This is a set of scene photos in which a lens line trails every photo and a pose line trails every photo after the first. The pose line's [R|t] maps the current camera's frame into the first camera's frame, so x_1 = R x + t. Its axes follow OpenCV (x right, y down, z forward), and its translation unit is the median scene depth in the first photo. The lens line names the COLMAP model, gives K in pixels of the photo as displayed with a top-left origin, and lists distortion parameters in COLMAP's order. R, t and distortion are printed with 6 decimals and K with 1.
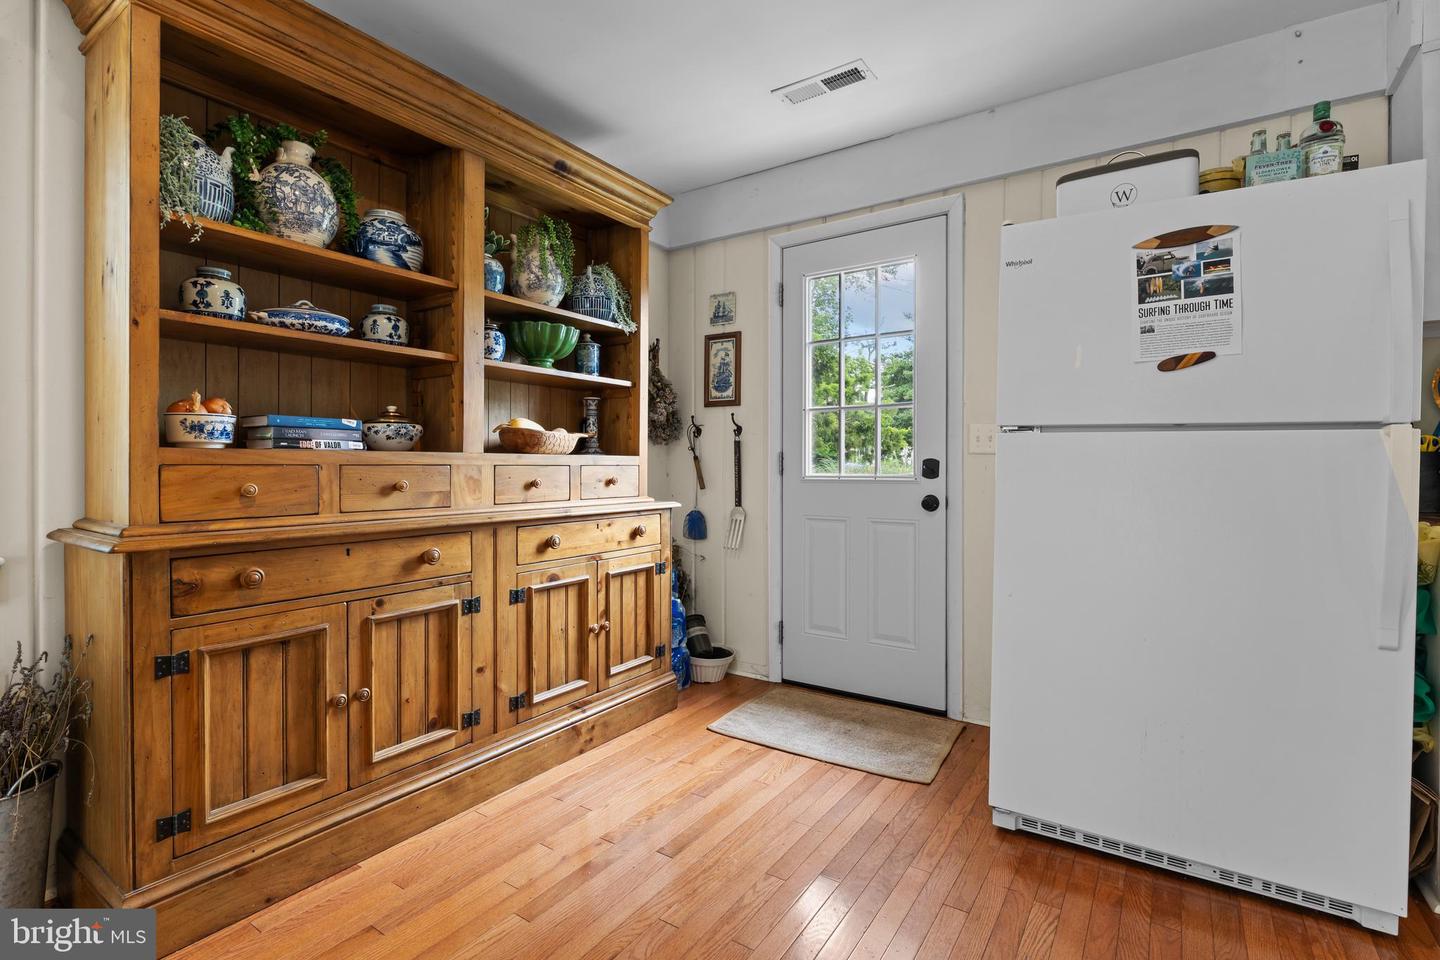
lens RADIAL K [[676.8, 0, 720.1], [0, 676.8, 475.2], [0, 0, 1]] dist [-0.003020, -0.000445]
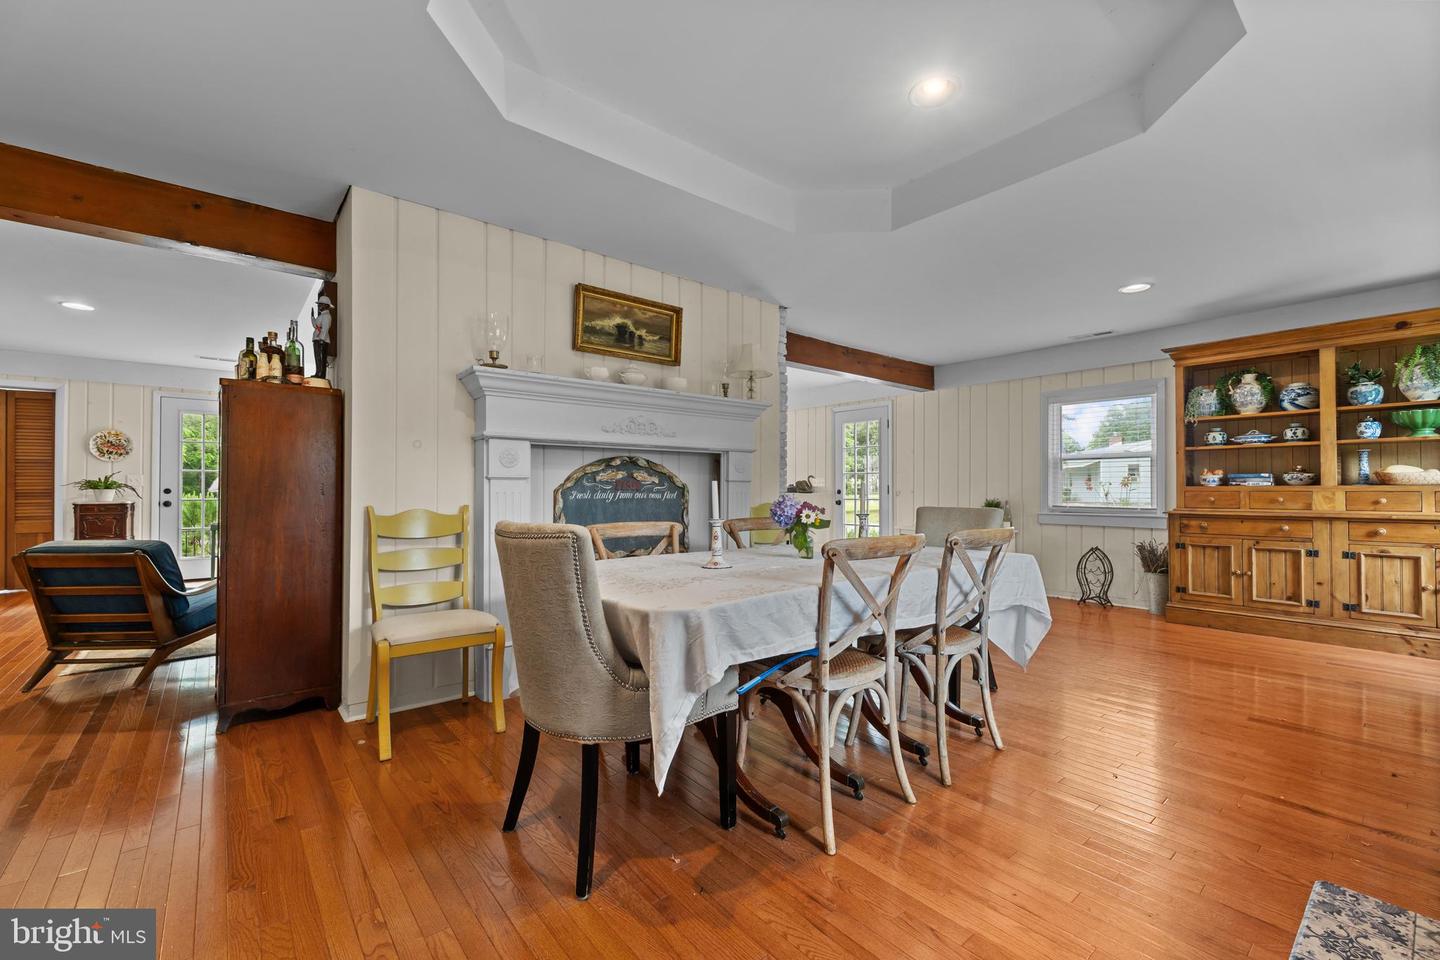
lens RADIAL K [[609.8, 0, 719.6], [0, 609.8, 484.2], [0, 0, 1]] dist [0.000210, 0.000047]
pose [[-0.288768, -0.009558, -0.957351, 2.317343], [-0.010370, 0.999923, -0.006855, -0.004453], [0.957343, 0.007949, -0.288845, -0.336663]]
